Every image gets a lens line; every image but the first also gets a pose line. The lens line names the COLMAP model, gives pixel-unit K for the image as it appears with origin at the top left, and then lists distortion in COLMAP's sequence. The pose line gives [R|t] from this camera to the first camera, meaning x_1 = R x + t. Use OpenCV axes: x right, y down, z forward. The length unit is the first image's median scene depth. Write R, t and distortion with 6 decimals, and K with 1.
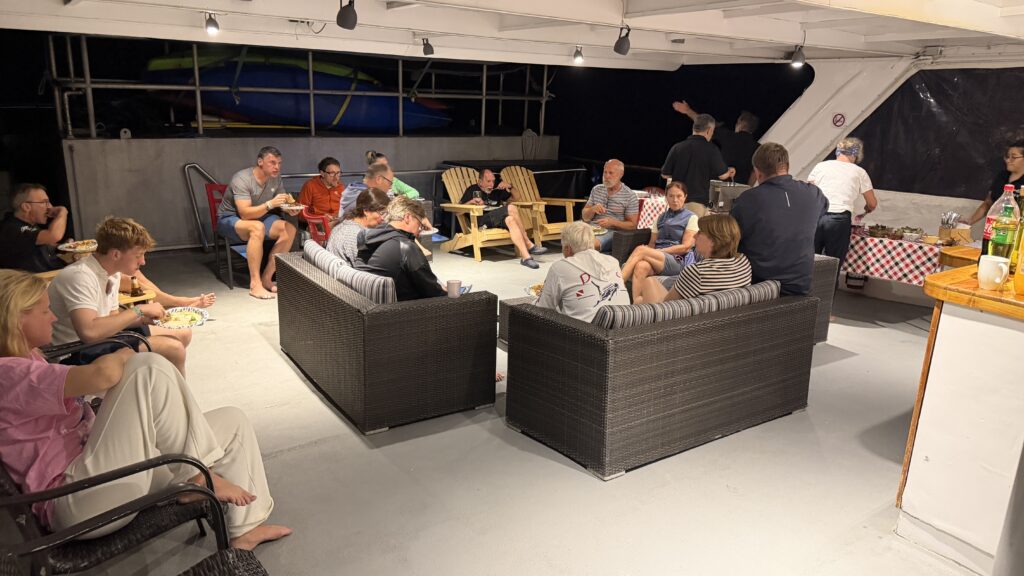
lens RADIAL K [[713.8, 0, 508.4], [0, 713.8, 282.2], [0, 0, 1]] dist [0.048434, -0.082372]
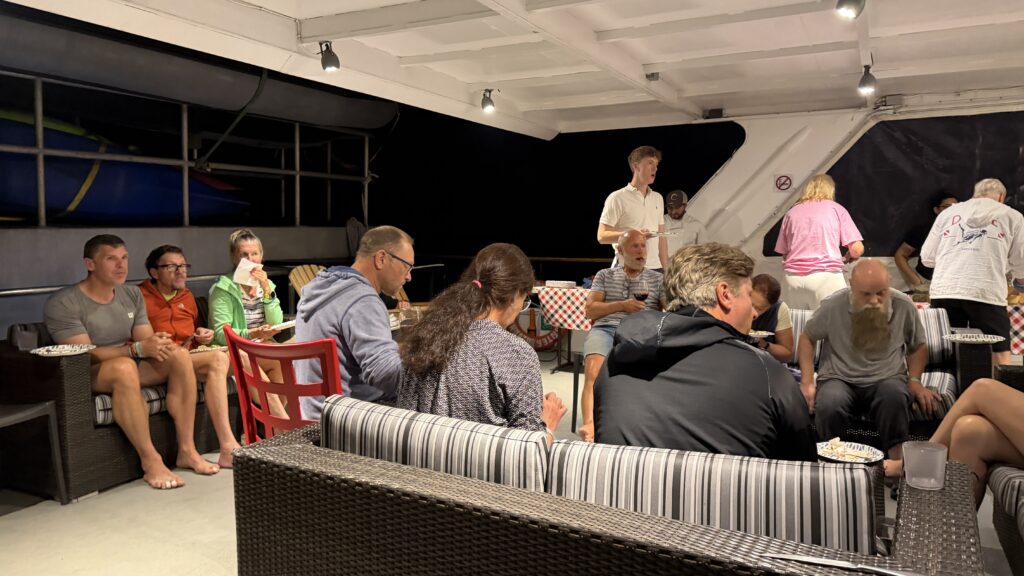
lens RADIAL K [[713.8, 0, 508.4], [0, 713.8, 282.2], [0, 0, 1]] dist [0.048434, -0.082372]
pose [[0.890105, -0.064066, 0.451230, -0.240961], [0.138116, 0.981431, -0.133104, -0.037734], [-0.434323, 0.180799, 0.882426, 0.401795]]
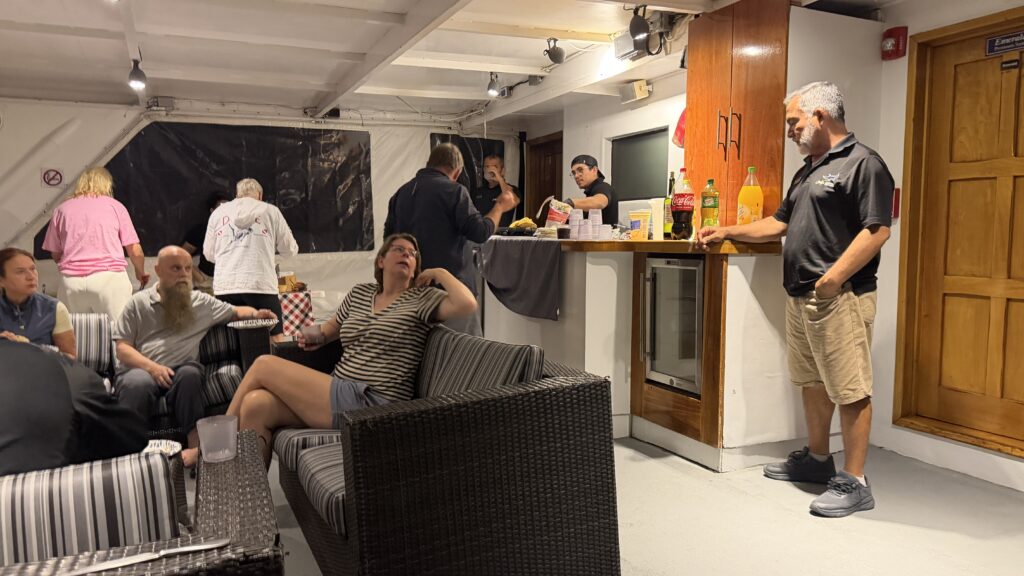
lens RADIAL K [[713.8, 0, 508.4], [0, 713.8, 282.2], [0, 0, 1]] dist [0.048434, -0.082372]
pose [[0.173811, -0.097895, 0.979901, -0.234327], [0.251334, 0.966504, 0.051976, -0.031427], [-0.952167, 0.237248, 0.192594, 0.407363]]
